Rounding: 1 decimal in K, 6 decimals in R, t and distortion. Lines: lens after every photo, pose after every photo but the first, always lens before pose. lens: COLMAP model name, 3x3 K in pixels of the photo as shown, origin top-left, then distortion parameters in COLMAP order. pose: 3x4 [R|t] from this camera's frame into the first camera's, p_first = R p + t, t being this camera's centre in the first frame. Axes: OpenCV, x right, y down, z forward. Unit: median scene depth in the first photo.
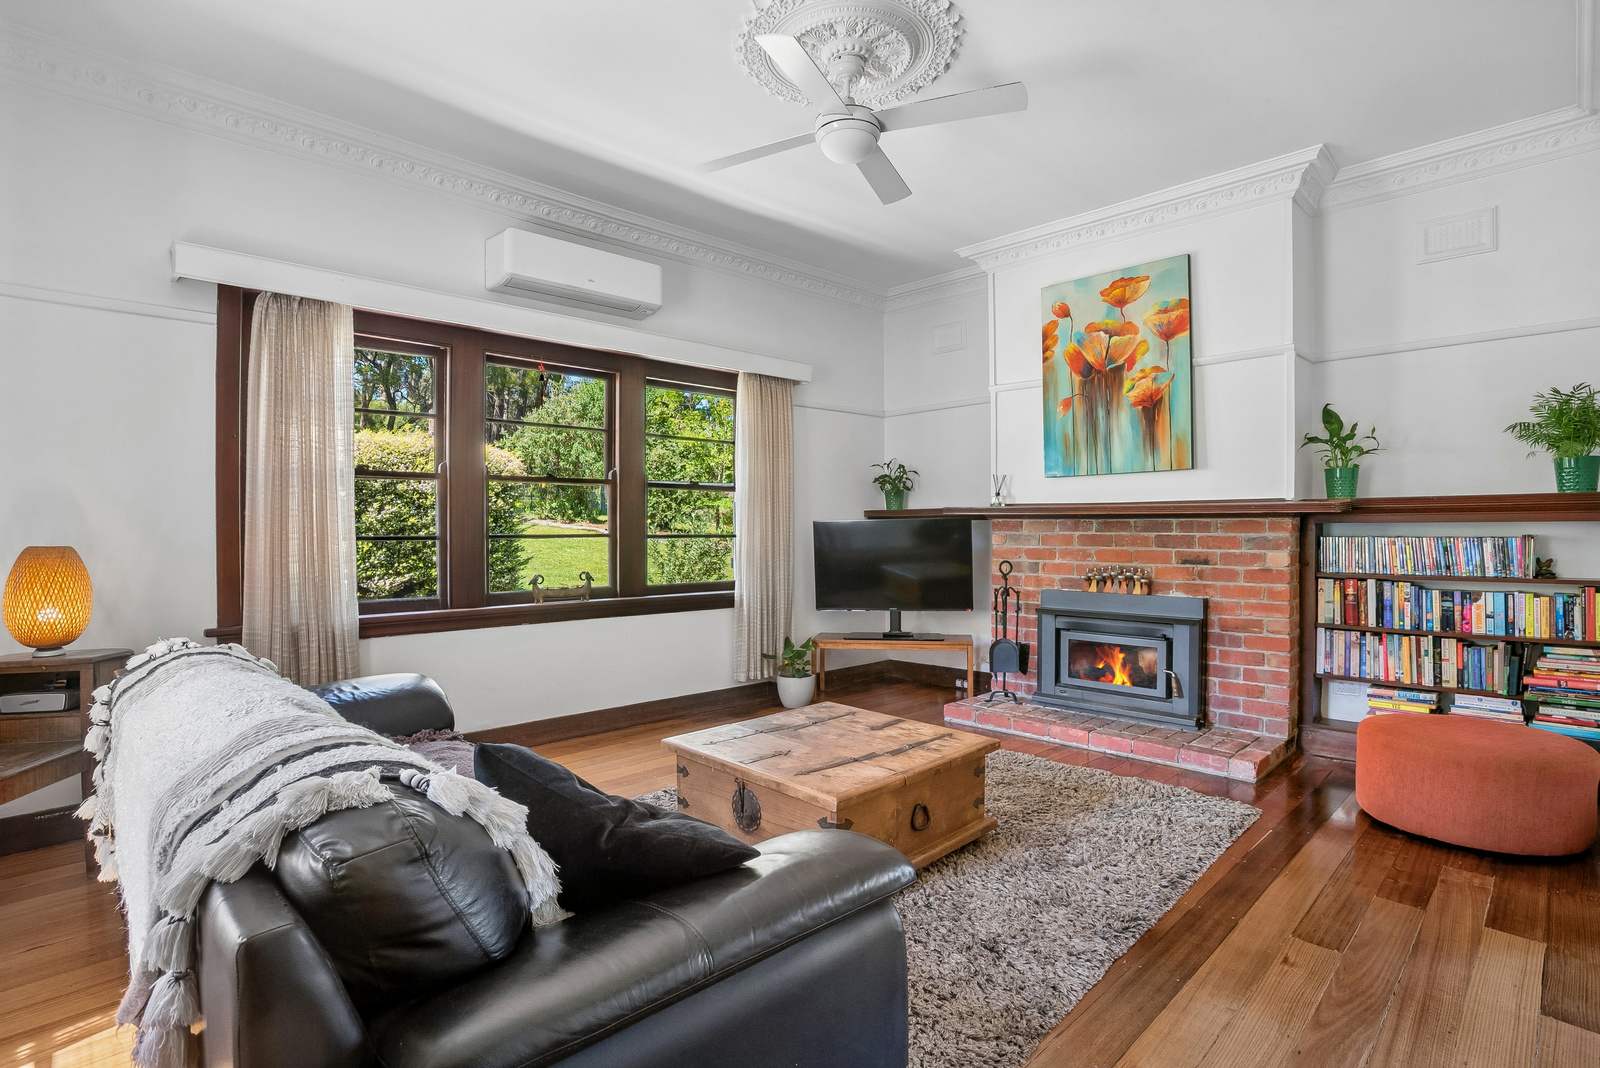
lens RADIAL K [[786.4, 0, 800.0], [0, 786.4, 534.0], [0, 0, 1]] dist [-0.068548, 0.029062]
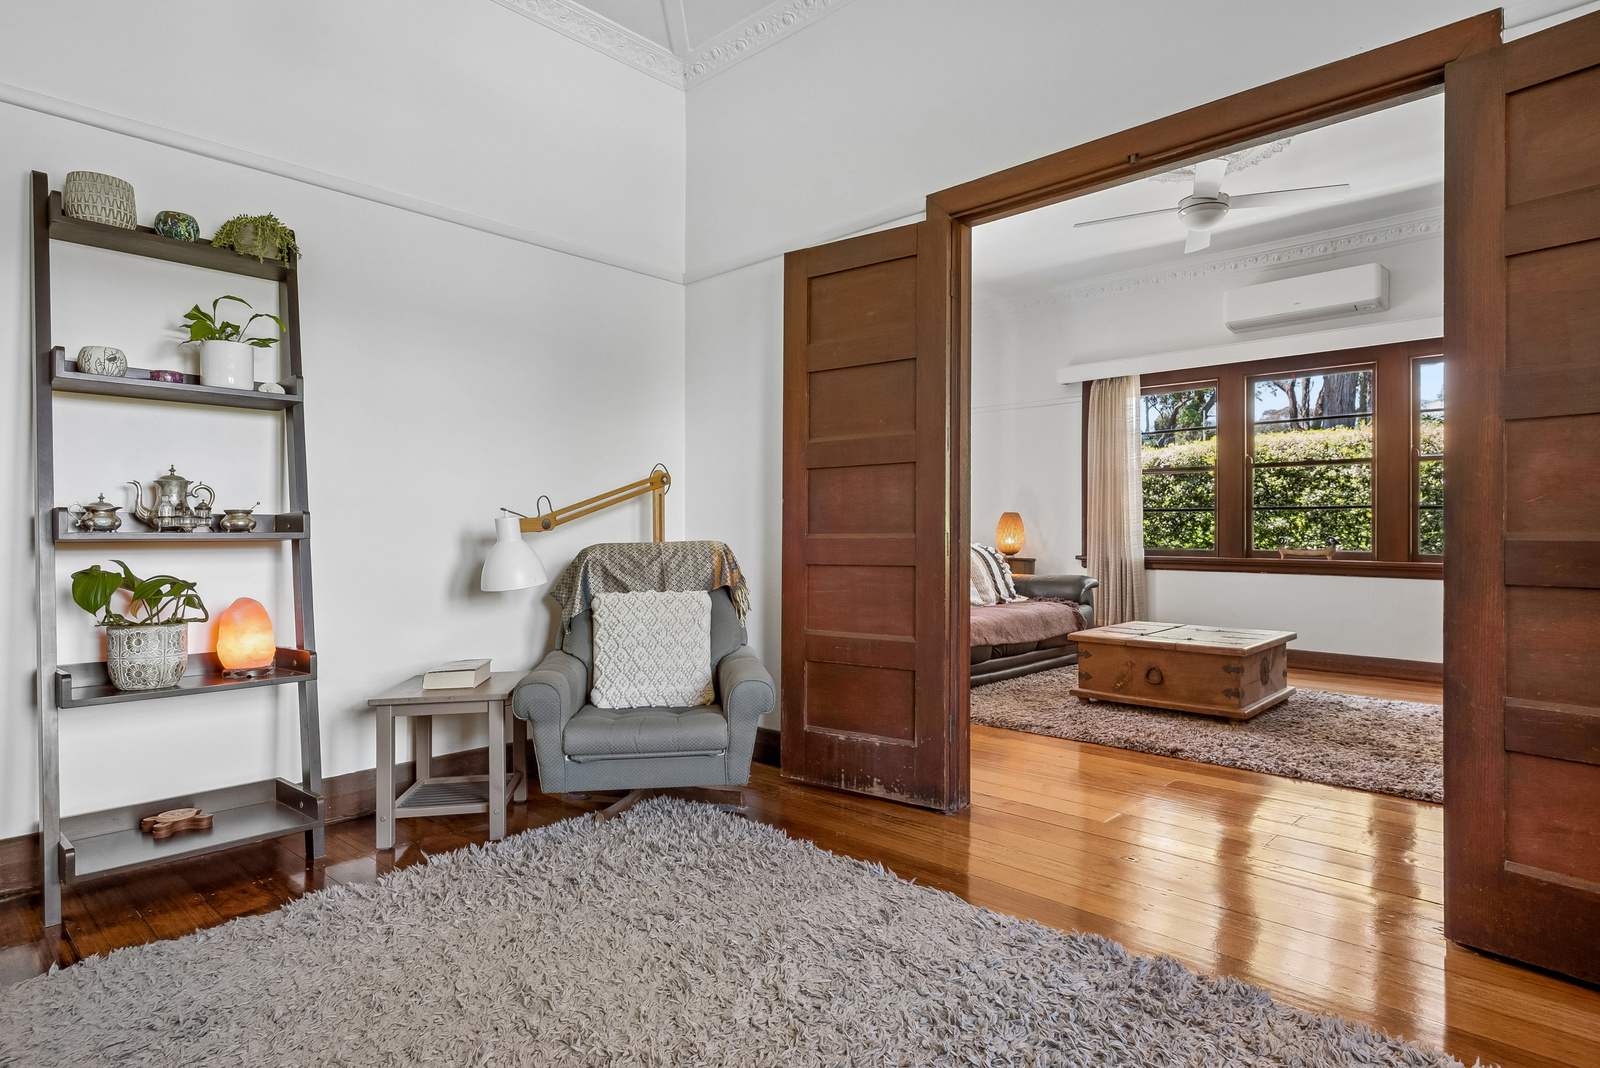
lens RADIAL K [[873.5, 0, 800.0], [0, 873.5, 534.0], [0, 0, 1]] dist [-0.002419, -0.000199]
pose [[0.049268, 0.002184, -0.998783, 1.063105], [-0.007979, 0.999967, 0.001793, 0.049859], [0.998754, 0.007881, 0.049284, 0.122234]]
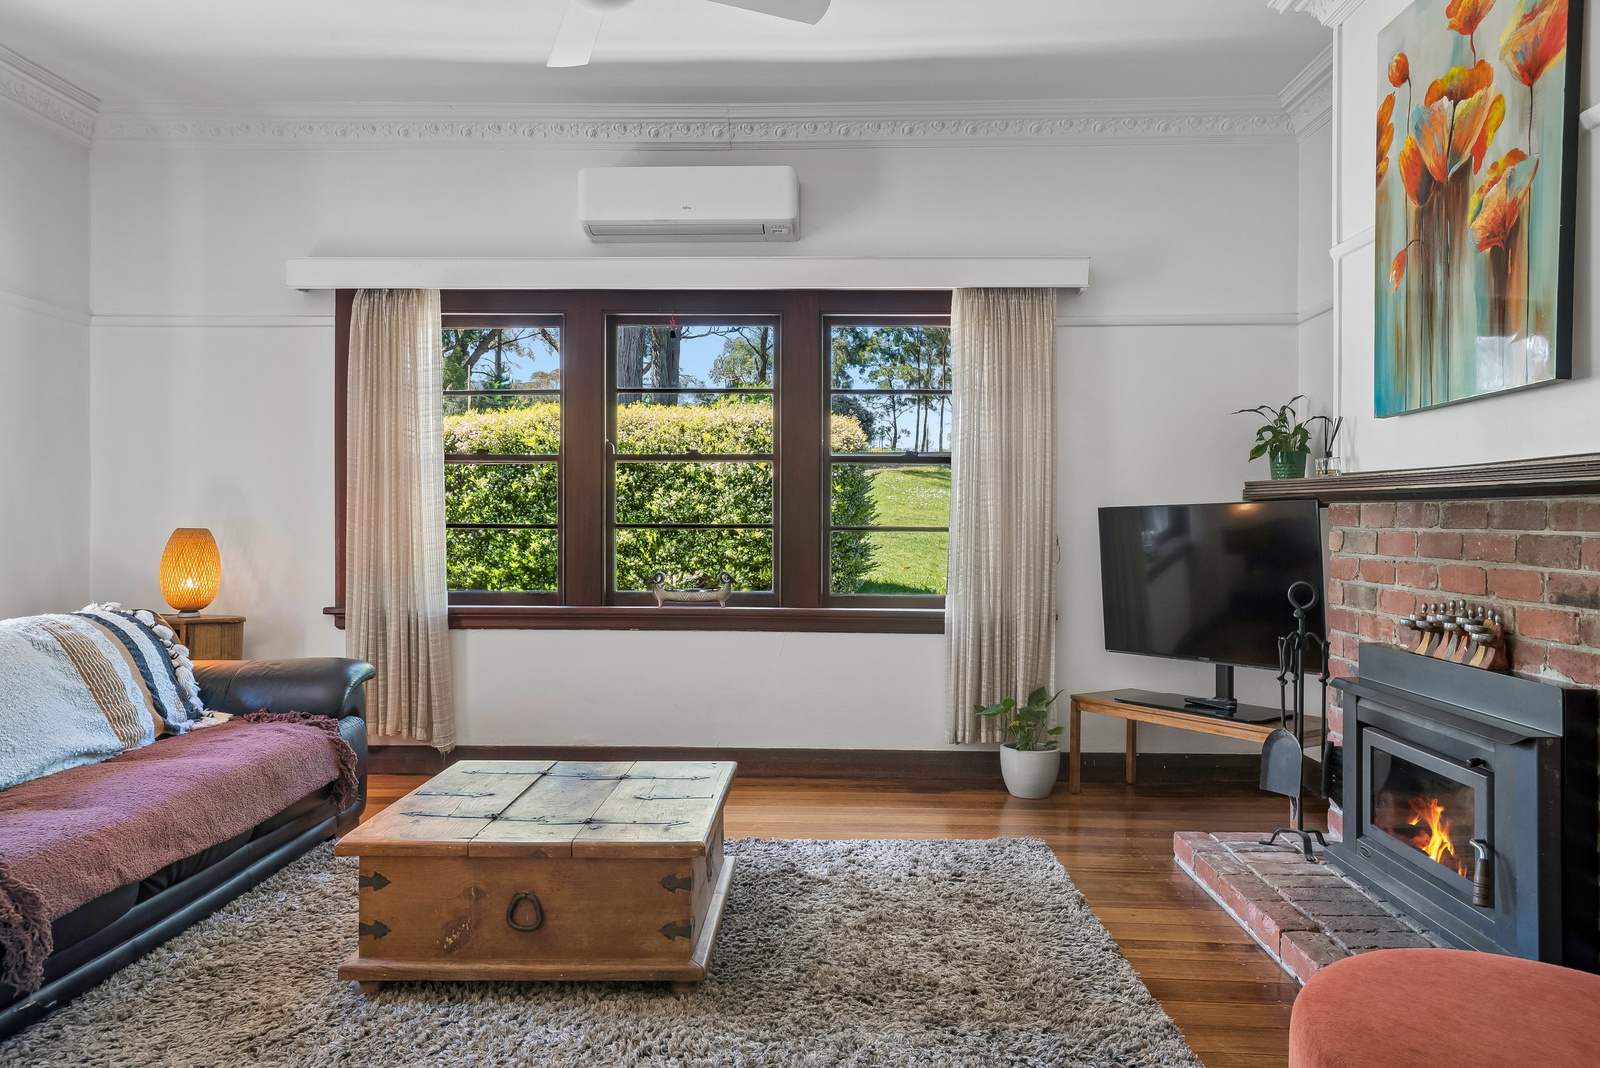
lens RADIAL K [[1137.0, 0, 800.0], [0, 1137.0, 534.0], [0, 0, 1]] dist [-0.008338, 0.047500]
pose [[0.699804, 0.013726, -0.714203, 0.627804], [-0.010411, 0.999905, 0.009016, -0.001344], [0.714259, 0.001127, 0.699881, 0.252080]]
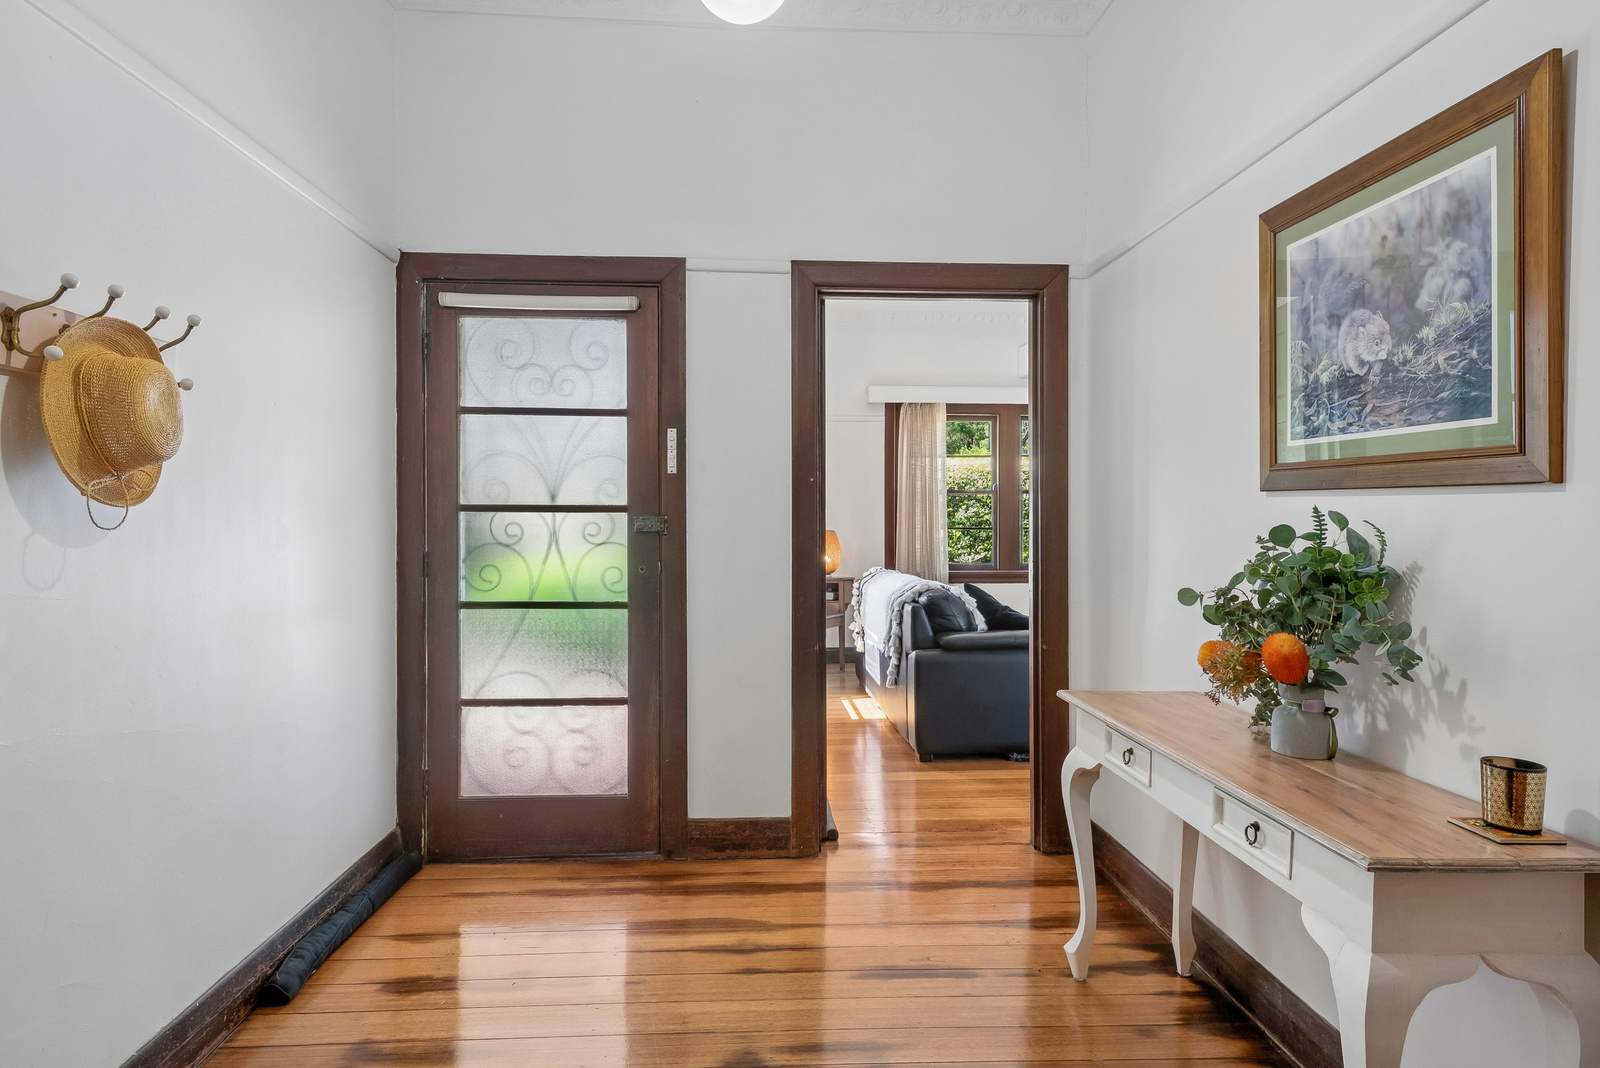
lens RADIAL K [[873.5, 0, 800.0], [0, 873.5, 534.0], [0, 0, 1]] dist [-0.002419, -0.000199]
pose [[0.757811, 0.009606, -0.652404, 0.424191], [-0.004883, 0.999947, 0.009051, 0.001886], [0.652456, -0.003674, 0.757817, -0.663682]]
